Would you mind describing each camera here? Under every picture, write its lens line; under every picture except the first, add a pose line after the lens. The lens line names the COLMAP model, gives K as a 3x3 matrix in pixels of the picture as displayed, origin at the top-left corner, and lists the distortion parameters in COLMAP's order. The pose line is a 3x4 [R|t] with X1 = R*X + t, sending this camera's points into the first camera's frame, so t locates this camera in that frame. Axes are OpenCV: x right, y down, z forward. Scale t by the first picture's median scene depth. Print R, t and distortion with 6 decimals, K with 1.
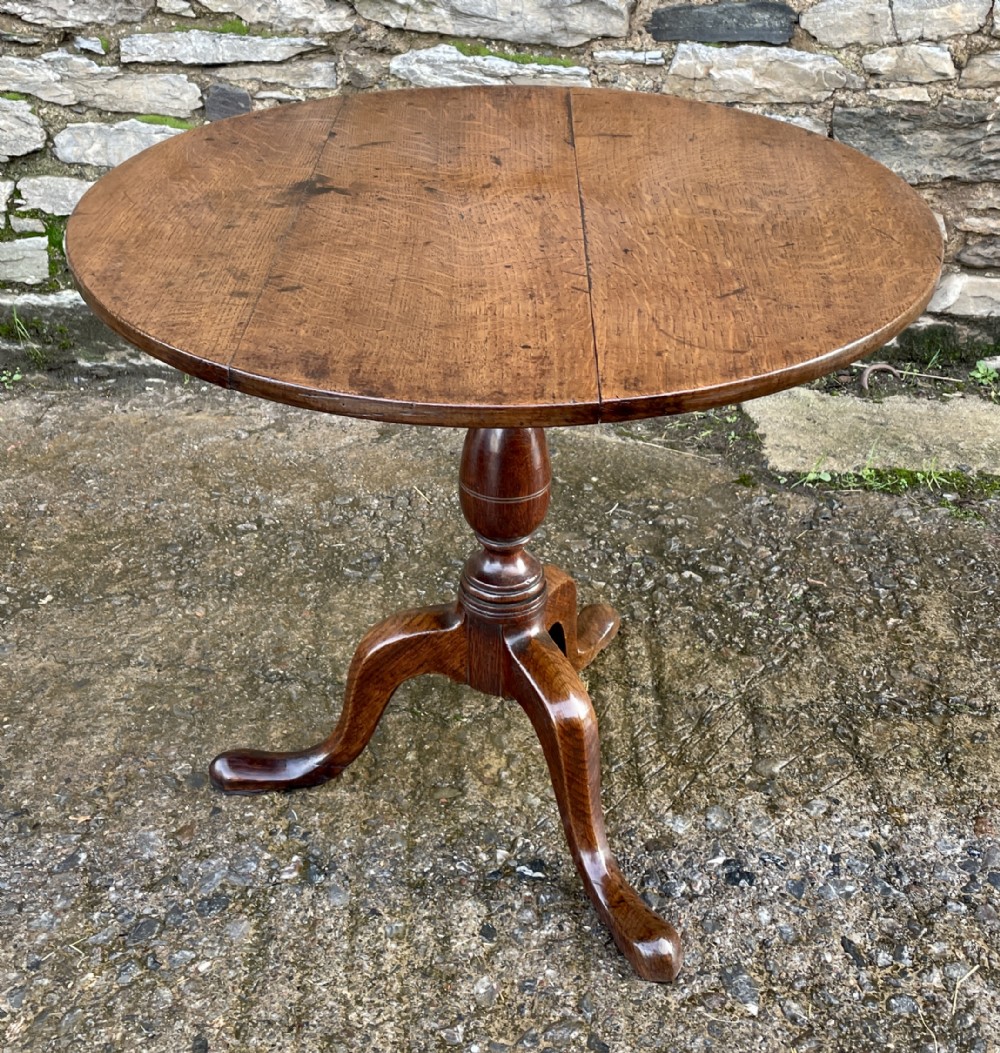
lens RADIAL K [[1401.7, 0, 513.7], [0, 1401.7, 388.5], [0, 0, 1]] dist [0.070680, -0.117128]
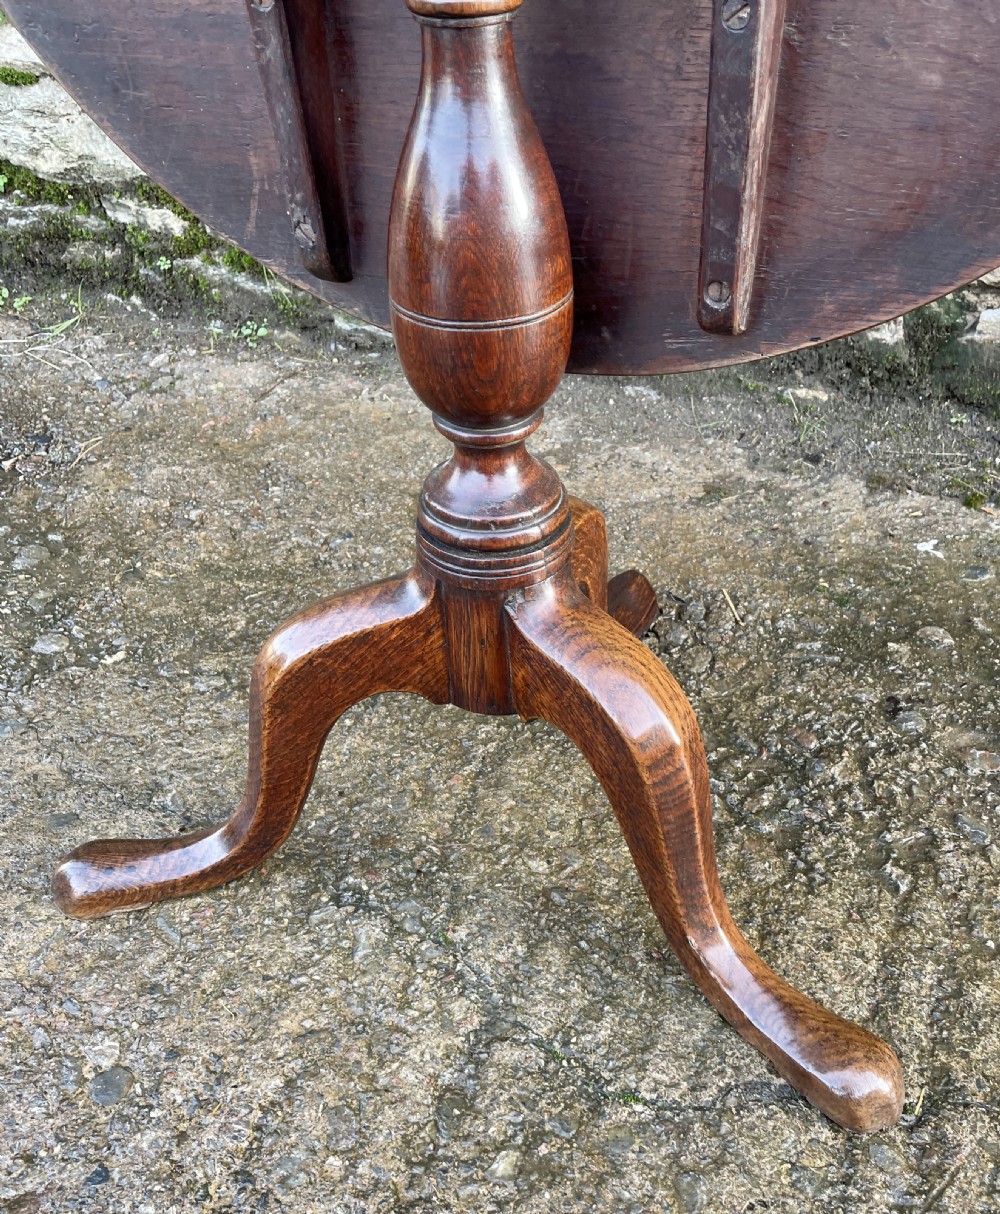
lens RADIAL K [[1149.5, 0, 537.9], [0, 1149.5, 732.1], [0, 0, 1]] dist [0.091616, -0.132662]
pose [[0.926439, 0.229973, -0.298032, 0.024895], [-0.150040, 0.951678, 0.267948, 0.010862], [0.345252, -0.203521, 0.916177, 0.722200]]
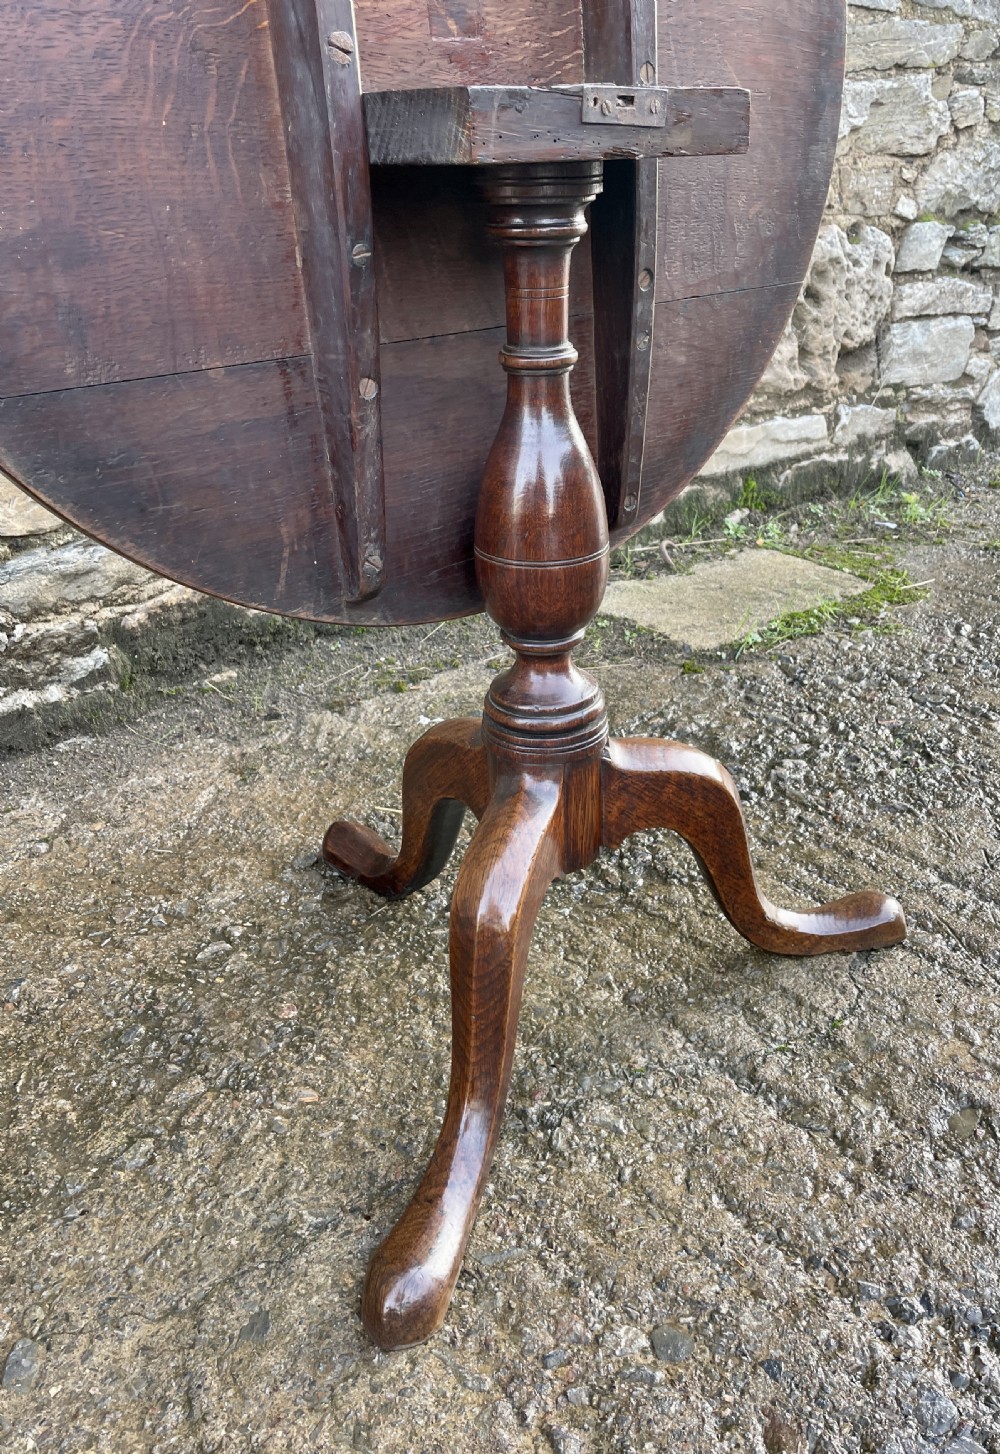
lens RADIAL K [[1179.2, 0, 546.3], [0, 1179.2, 674.1], [0, 0, 1]] dist [0.078789, -0.112017]
pose [[0.760510, -0.280808, 0.585467, -0.474776], [0.314009, 0.948260, 0.046922, 0.009391], [-0.568351, 0.148157, 0.809337, 0.670705]]
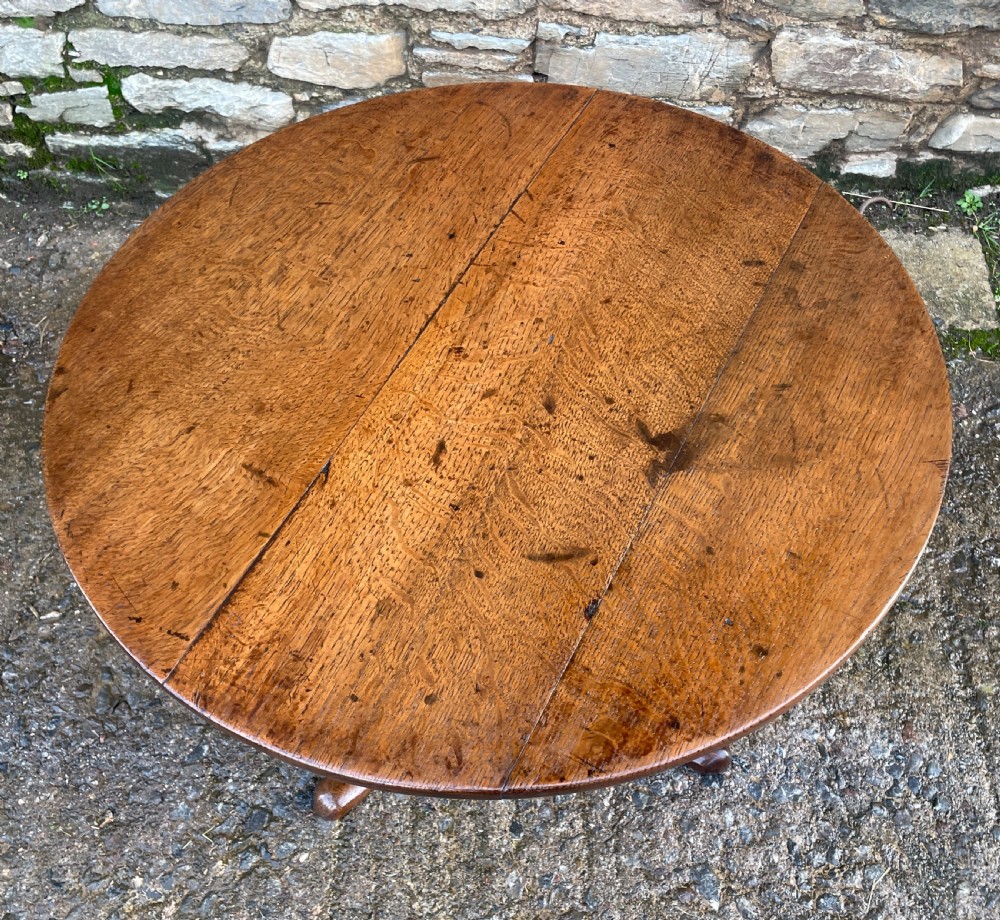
lens RADIAL K [[1020.4, 0, 501.1], [0, 1020.4, 475.8], [0, 0, 1]] dist [0.069473, -0.098261]
pose [[0.999337, 0.011852, -0.034426, -0.003003], [0.005656, 0.883528, 0.468345, -0.330026], [0.035967, -0.468229, 0.882875, 0.288195]]
